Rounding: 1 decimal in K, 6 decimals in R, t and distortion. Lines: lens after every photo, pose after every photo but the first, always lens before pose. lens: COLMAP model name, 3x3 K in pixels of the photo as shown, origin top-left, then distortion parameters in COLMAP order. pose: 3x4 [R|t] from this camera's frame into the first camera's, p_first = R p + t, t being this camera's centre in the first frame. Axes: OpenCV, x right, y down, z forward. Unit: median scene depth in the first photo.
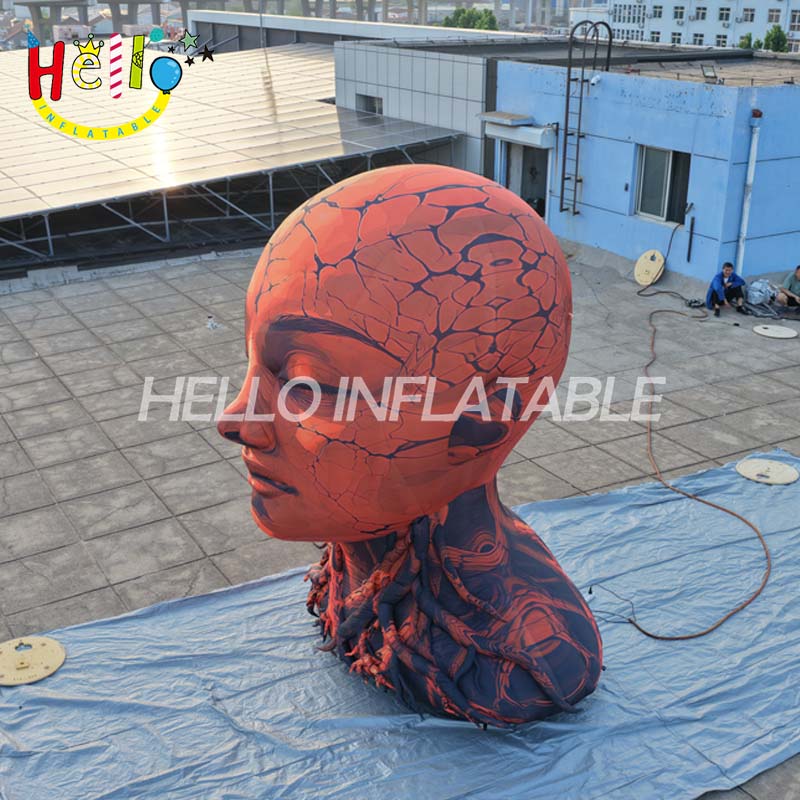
lens RADIAL K [[1077.2, 0, 401.1], [0, 1077.2, 418.3], [0, 0, 1]] dist [-0.022133, 0.015103]
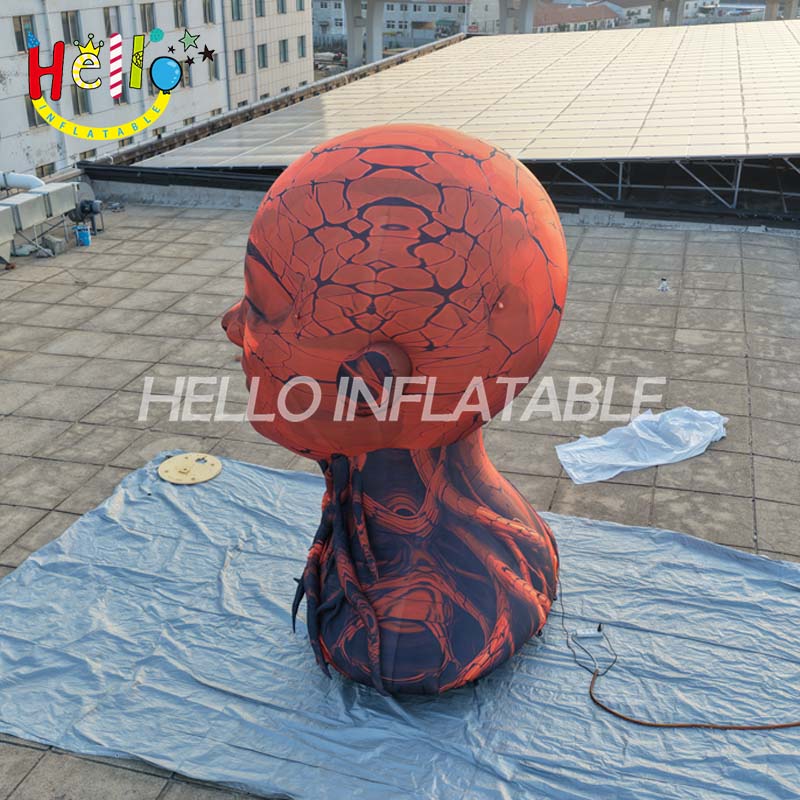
lens RADIAL K [[1005.9, 0, 400.0], [0, 1005.9, 400.0], [0, 0, 1]] dist [-0.008475, -0.026173]
pose [[0.670186, 0.302715, -0.677653, 0.709480], [-0.278475, 0.948897, 0.148477, -0.122150], [0.687970, 0.089202, 0.720237, 0.322268]]
